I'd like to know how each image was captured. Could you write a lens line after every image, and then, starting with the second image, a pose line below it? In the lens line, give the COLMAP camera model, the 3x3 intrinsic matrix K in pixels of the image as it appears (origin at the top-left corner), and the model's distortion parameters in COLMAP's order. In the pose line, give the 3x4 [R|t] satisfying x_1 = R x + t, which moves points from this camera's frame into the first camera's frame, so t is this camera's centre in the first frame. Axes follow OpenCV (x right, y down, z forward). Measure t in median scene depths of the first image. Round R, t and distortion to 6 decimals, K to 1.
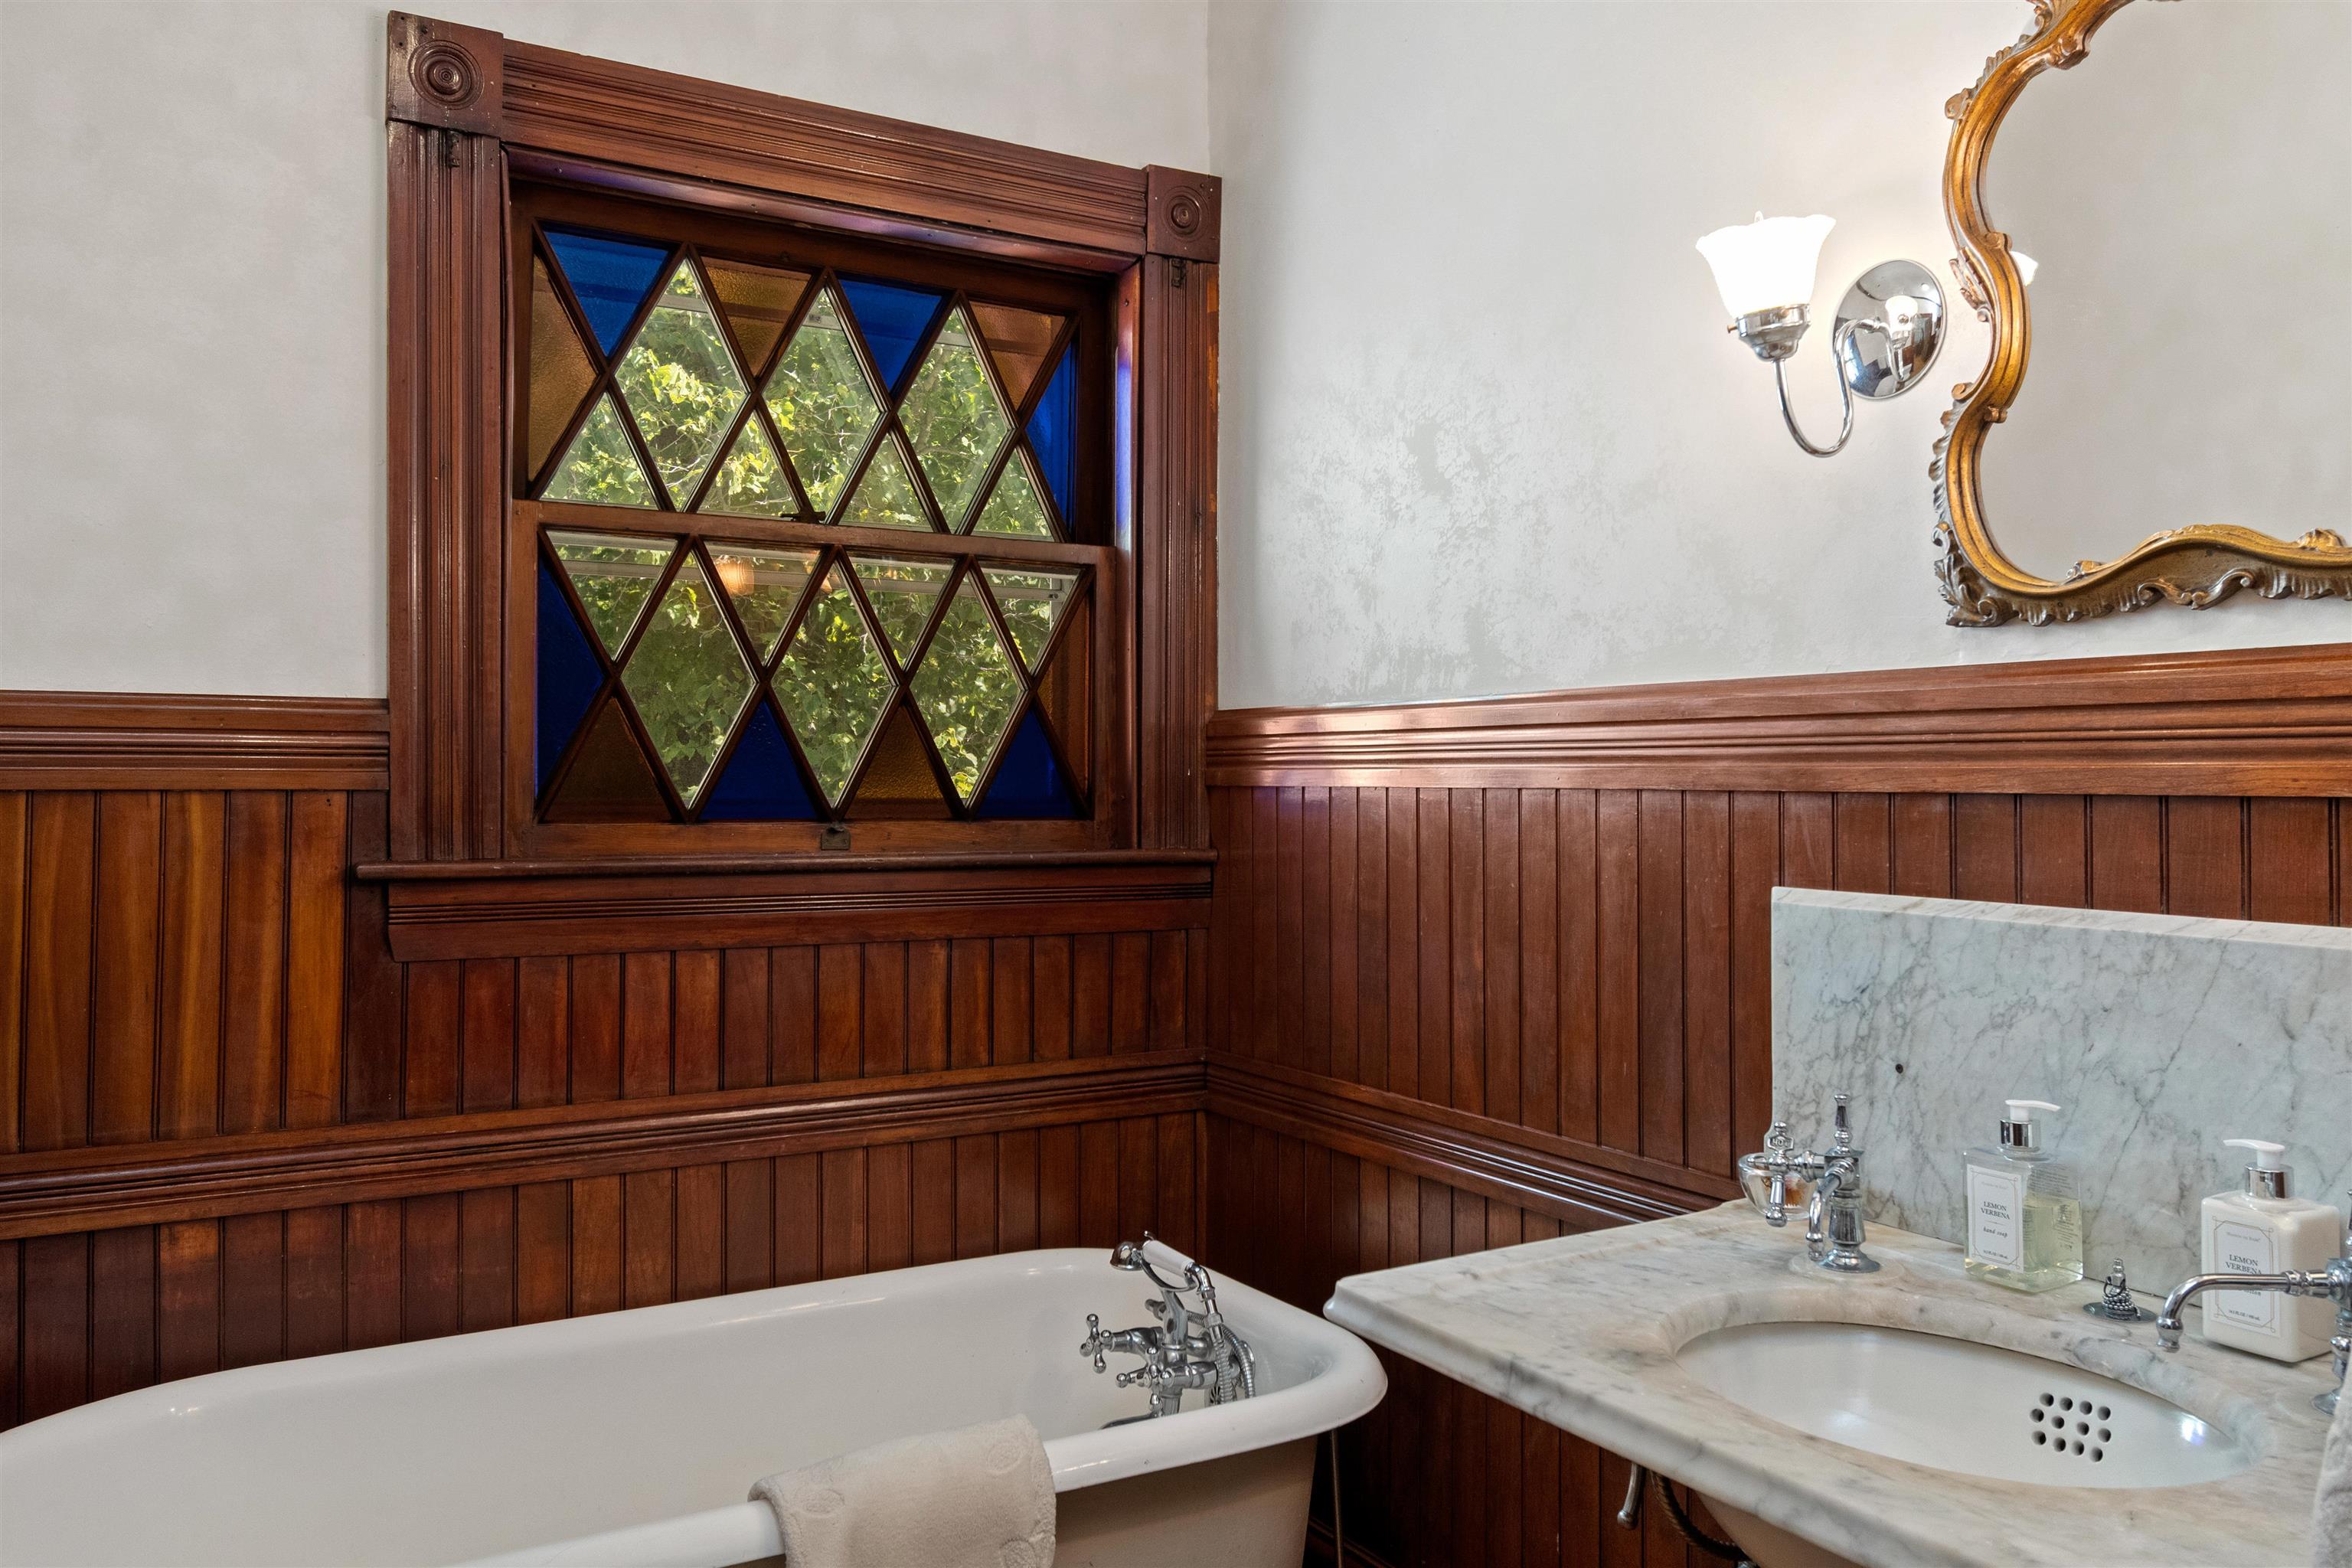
lens RADIAL K [[1735.5, 0, 1176.0], [0, 1735.5, 784.0], [0, 0, 1]] dist [-0.006727, -0.009305]
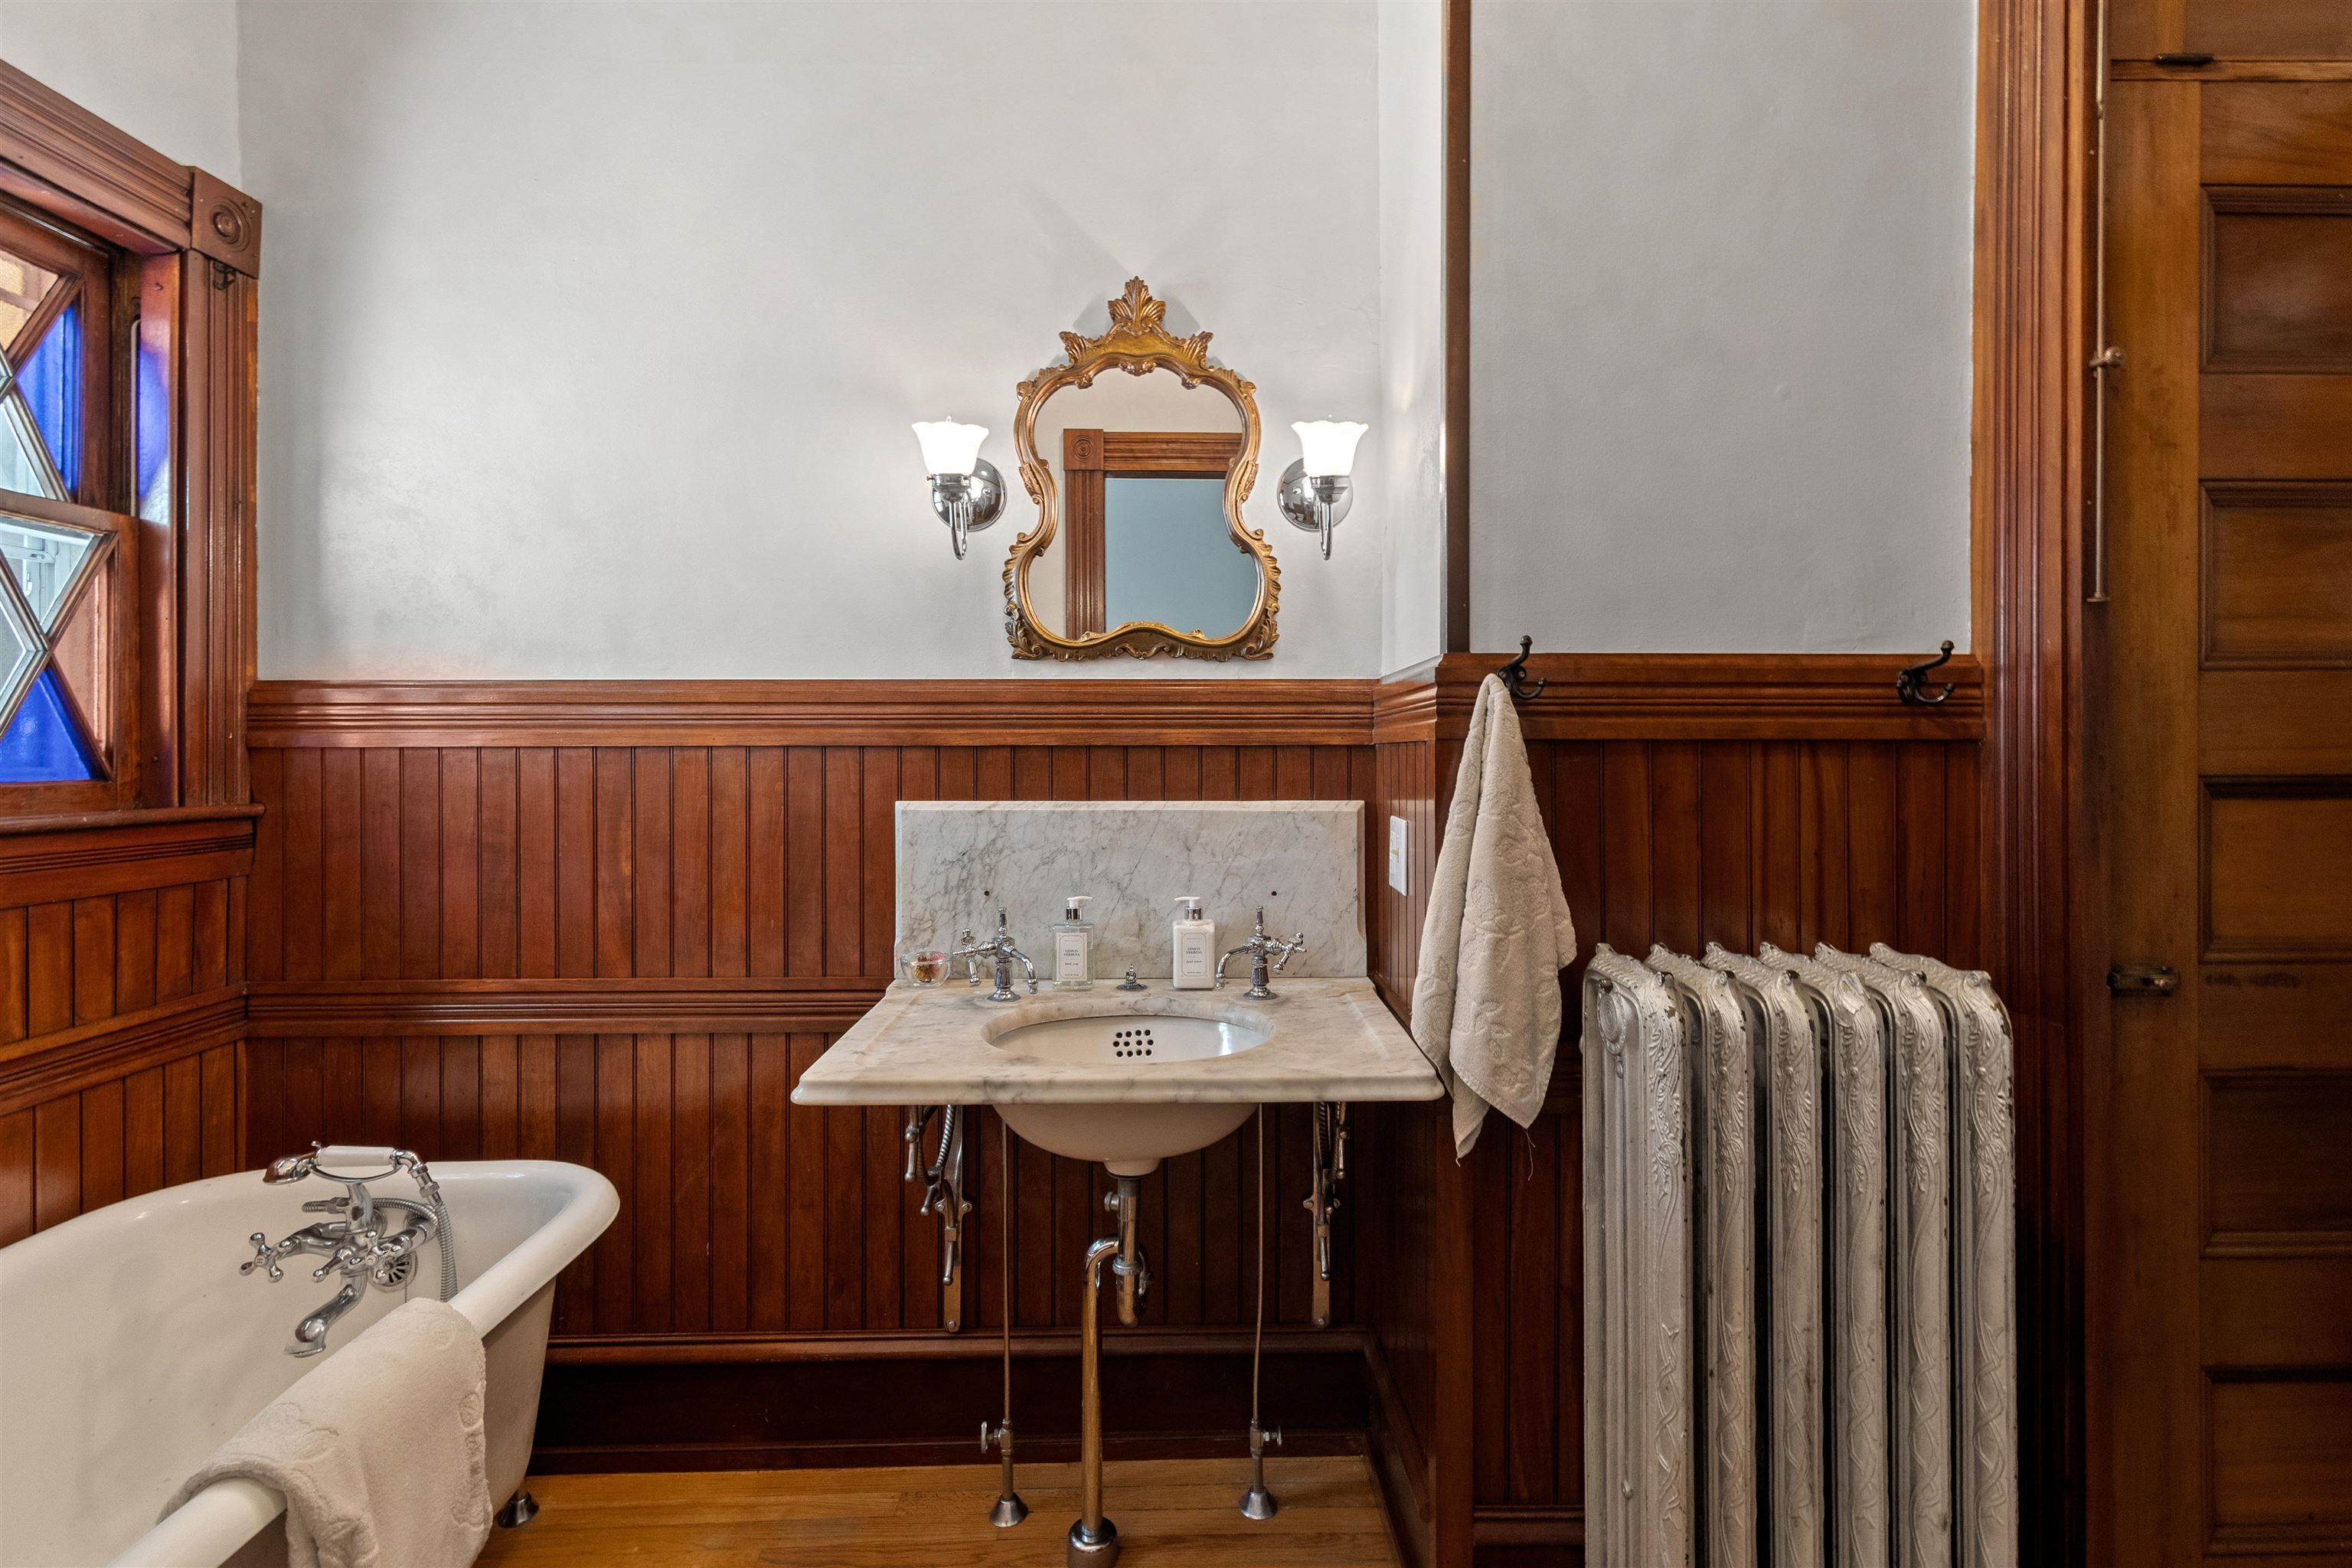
lens RADIAL K [[1057.4, 0, 1188.9], [0, 1057.4, 770.0], [0, 0, 1]] dist [0.000284, -0.000653]
pose [[0.510588, -0.025287, 0.859454, -0.329812], [0.006936, 0.999656, 0.025291, 0.002855], [-0.859798, -0.006952, 0.510588, 0.169442]]
